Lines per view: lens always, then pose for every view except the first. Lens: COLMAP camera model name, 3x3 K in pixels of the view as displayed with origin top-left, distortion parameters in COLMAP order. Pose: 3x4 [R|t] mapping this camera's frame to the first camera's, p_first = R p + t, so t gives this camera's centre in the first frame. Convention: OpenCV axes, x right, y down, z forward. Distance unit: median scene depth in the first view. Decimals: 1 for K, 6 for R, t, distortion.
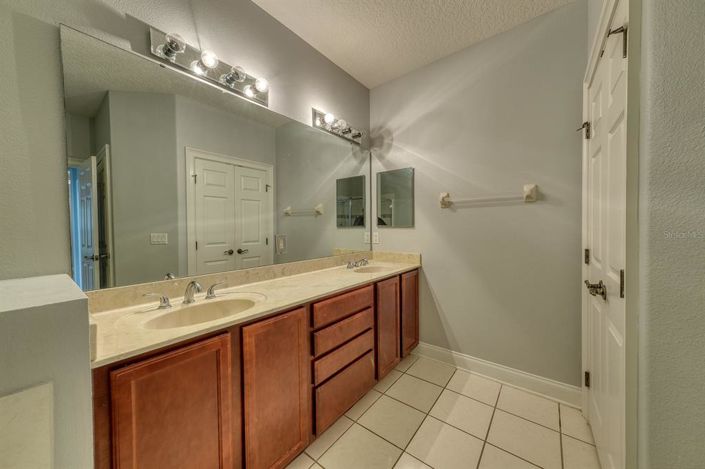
lens RADIAL K [[253.3, 0, 352.4], [0, 253.3, 233.3], [0, 0, 1]] dist [-0.000024, 0.000000]
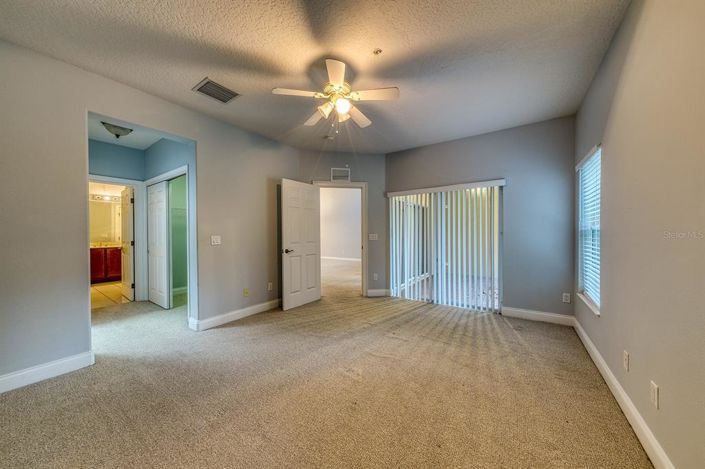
lens RADIAL K [[241.2, 0, 352.6], [0, 241.2, 234.7], [0, 0, 1]] dist [0.001471, 0.000674]
pose [[0.056758, 0.005341, -0.998374, 0.721289], [-0.014558, 0.999884, 0.004522, -0.015142], [0.998282, 0.014278, 0.056829, 1.231783]]
